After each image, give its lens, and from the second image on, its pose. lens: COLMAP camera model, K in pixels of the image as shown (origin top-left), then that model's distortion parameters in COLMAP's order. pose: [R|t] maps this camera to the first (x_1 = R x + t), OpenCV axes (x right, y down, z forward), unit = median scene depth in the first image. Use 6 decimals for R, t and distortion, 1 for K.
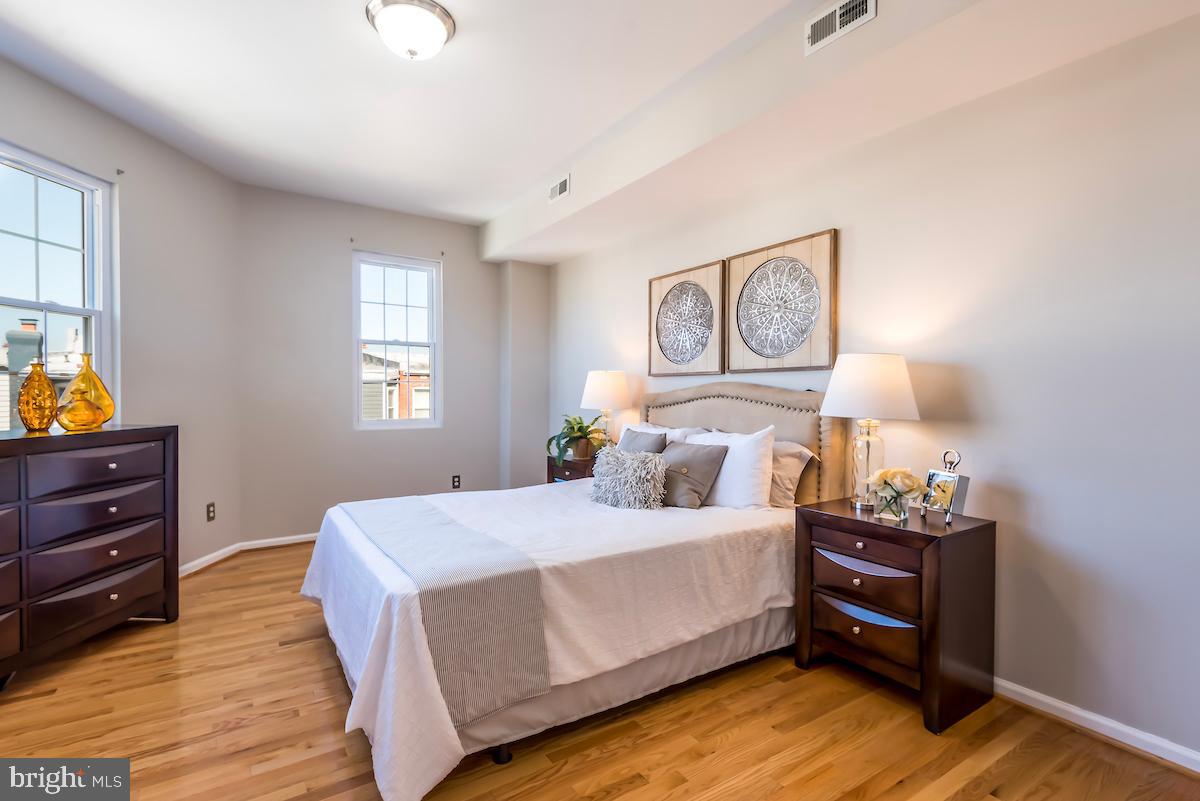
lens RADIAL K [[545.3, 0, 595.2], [0, 545.3, 396.4], [0, 0, 1]] dist [0.022012, -0.013115]
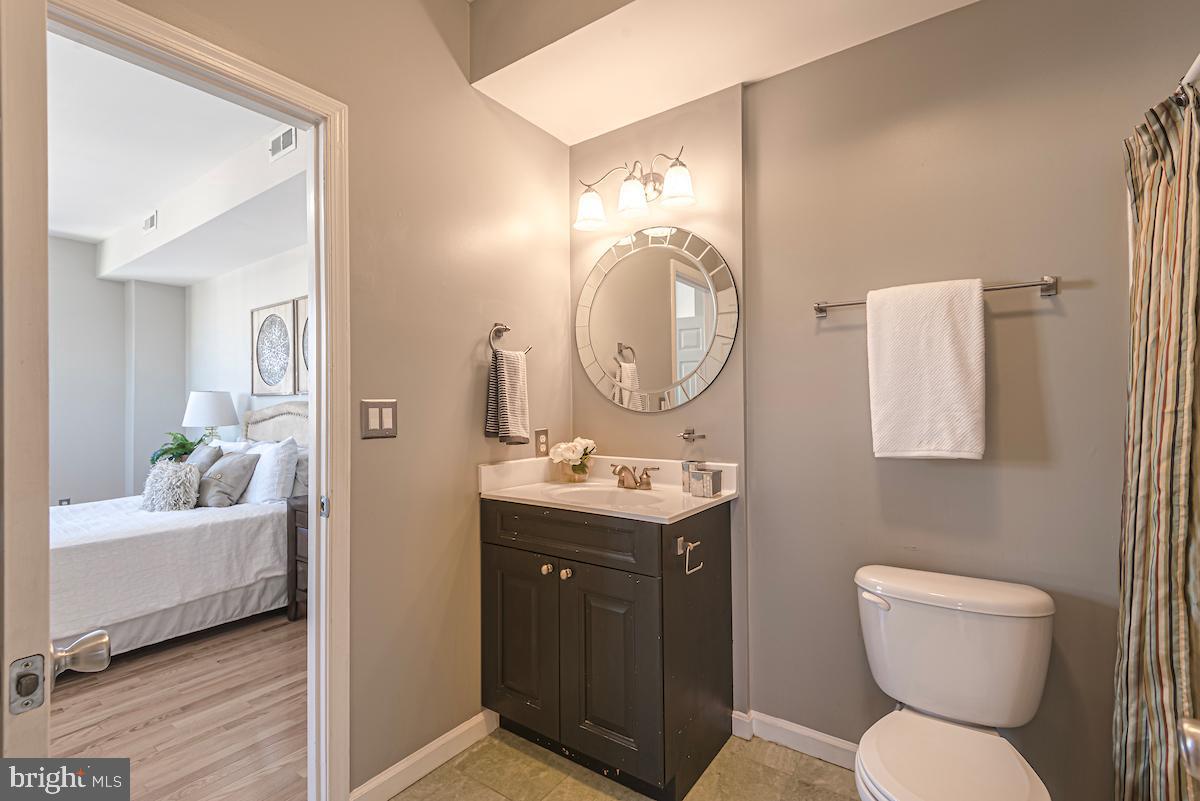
lens RADIAL K [[545.3, 0, 591.5], [0, 545.3, 399.2], [0, 0, 1]] dist [0.022012, -0.013115]
pose [[0.937170, -0.011252, 0.348690, 0.519794], [0.018094, 0.999702, -0.016371, 0.000473], [-0.348402, 0.021652, 0.937095, -0.429153]]
